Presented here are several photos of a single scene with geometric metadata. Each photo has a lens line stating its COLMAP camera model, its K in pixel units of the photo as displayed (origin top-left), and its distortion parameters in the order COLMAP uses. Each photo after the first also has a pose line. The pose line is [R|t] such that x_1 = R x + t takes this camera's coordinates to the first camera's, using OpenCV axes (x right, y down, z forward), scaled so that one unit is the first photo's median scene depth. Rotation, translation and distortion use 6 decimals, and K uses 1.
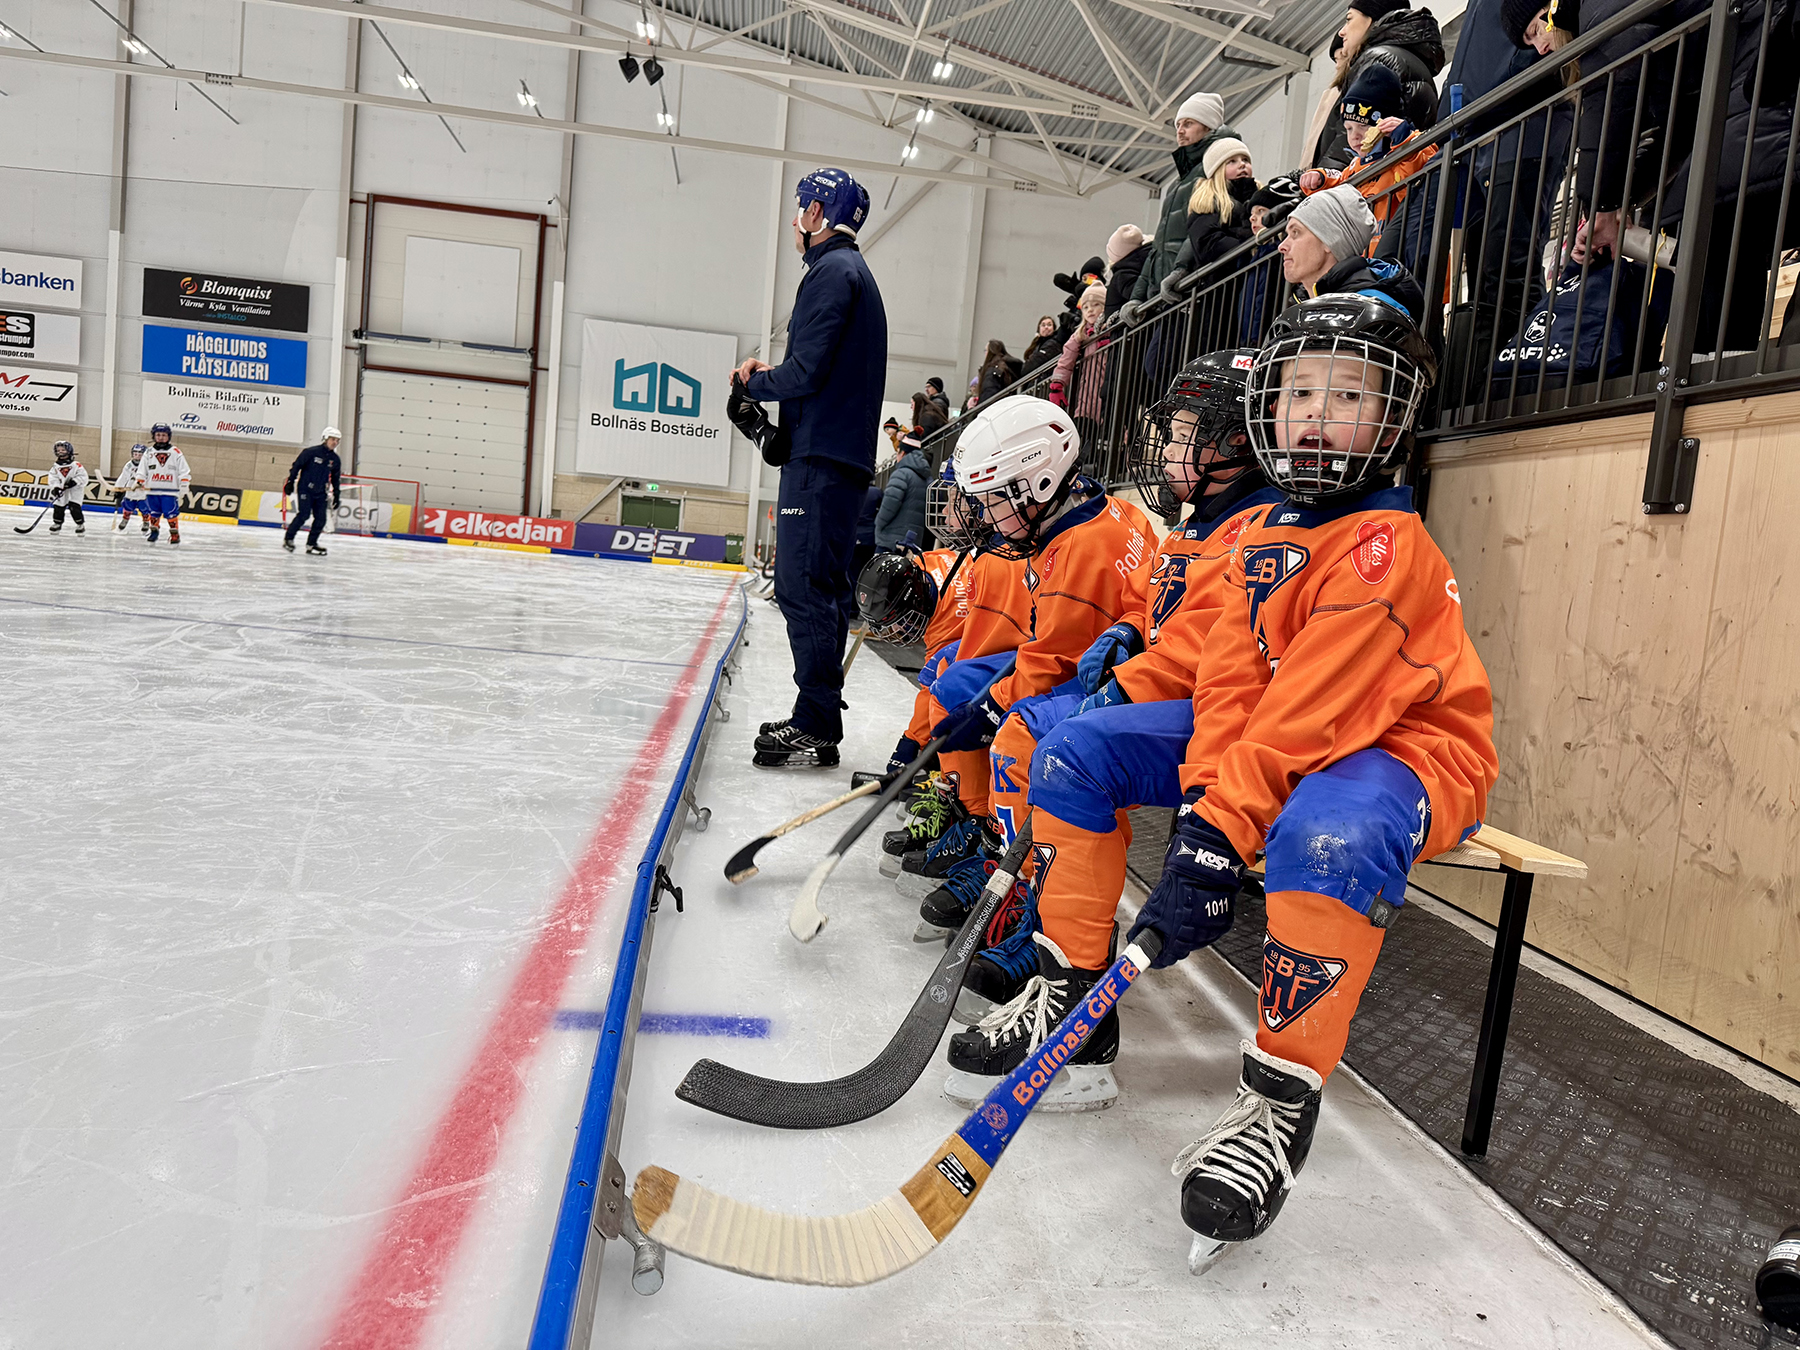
lens RADIAL K [[1280.6, 0, 900.0], [0, 1280.6, 675.0], [0, 0, 1]] dist [0.034756, -0.084499]
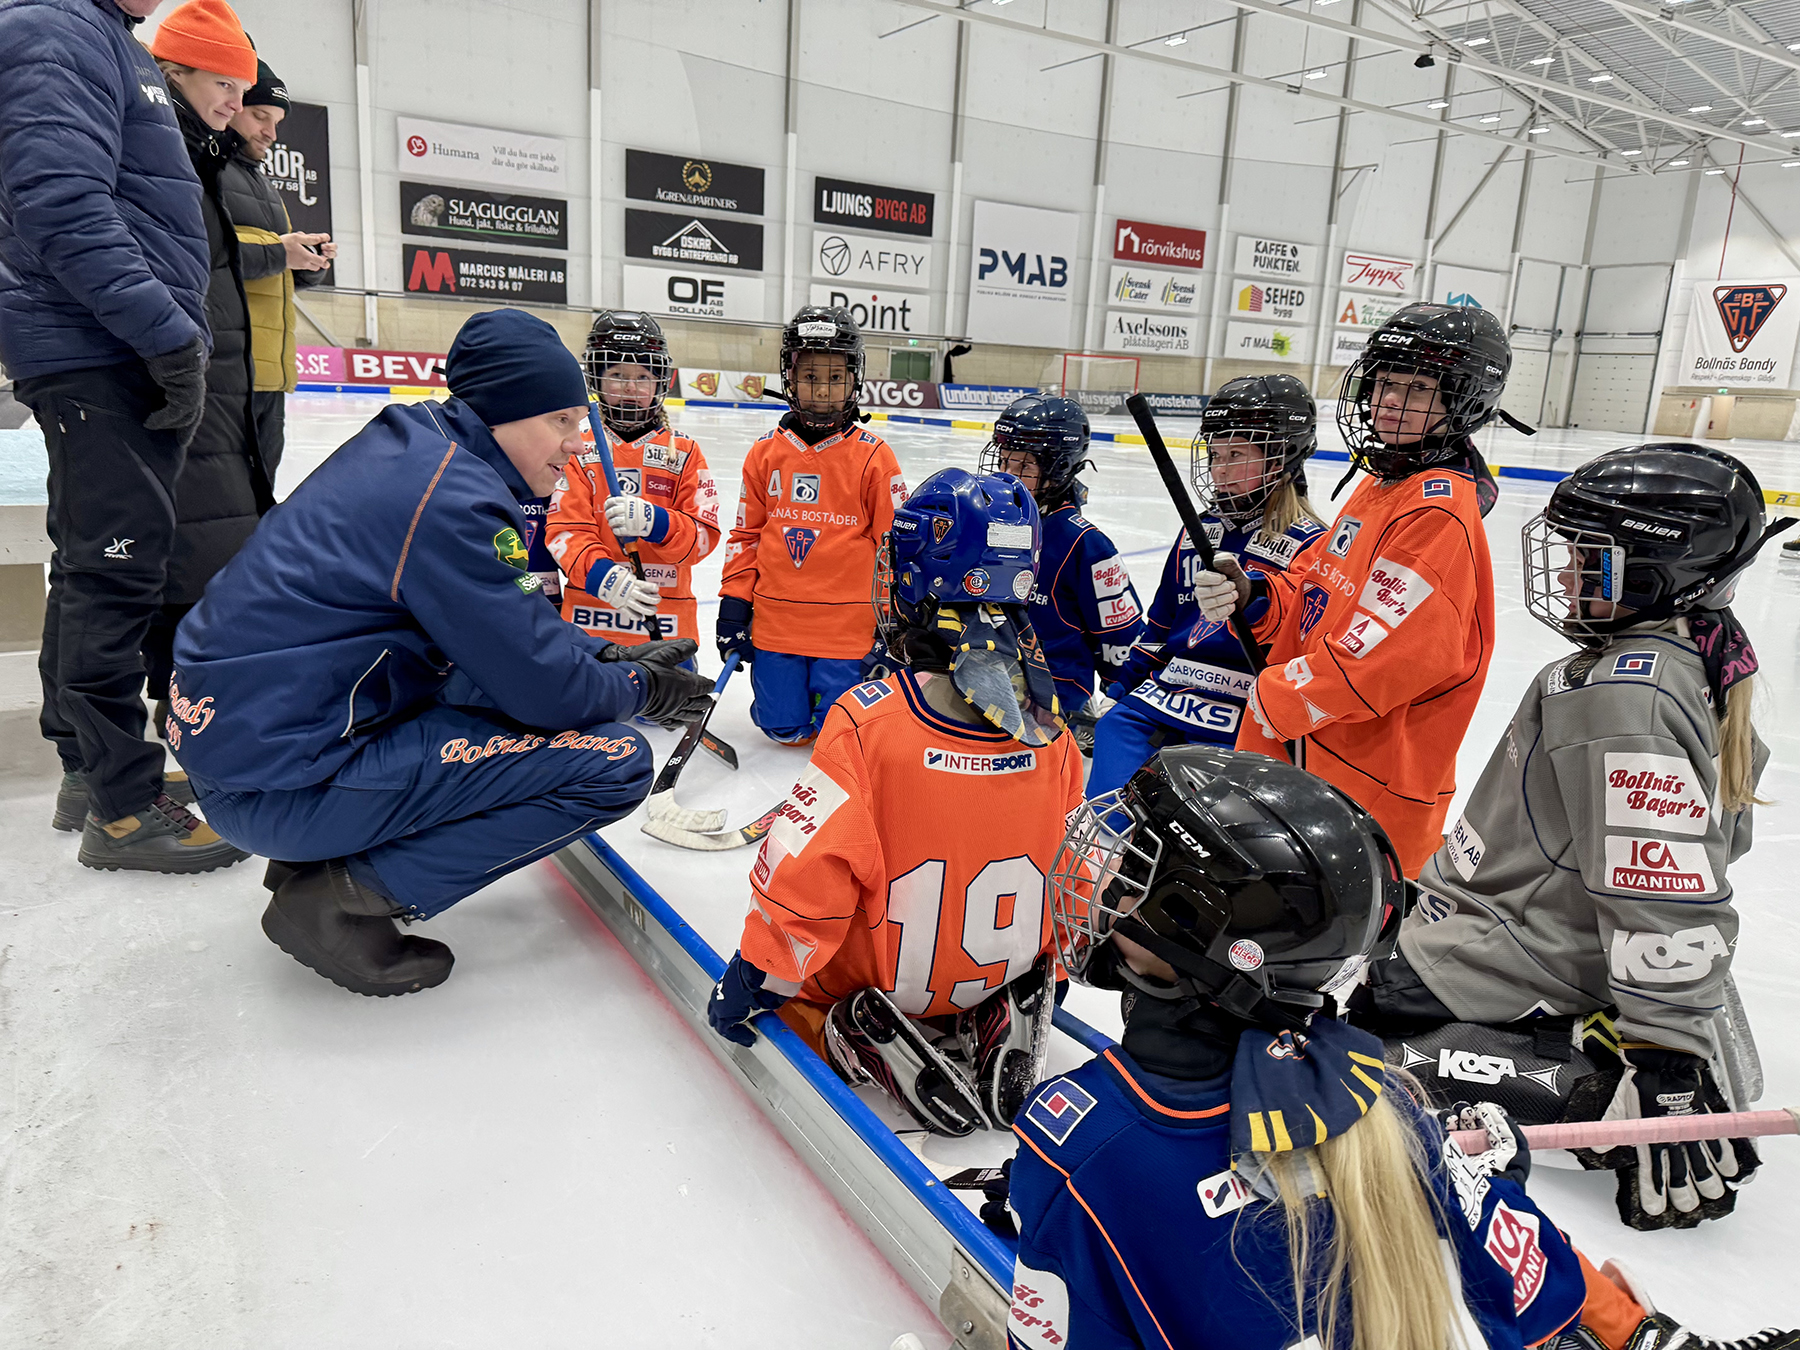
lens RADIAL K [[1280.6, 0, 900.0], [0, 1280.6, 675.0], [0, 0, 1]] dist [0.034756, -0.084499]
pose [[0.911060, -0.138352, 0.388366, -0.827183], [0.066876, 0.979128, 0.191925, -0.098073], [-0.406813, -0.148883, 0.901297, -0.028804]]
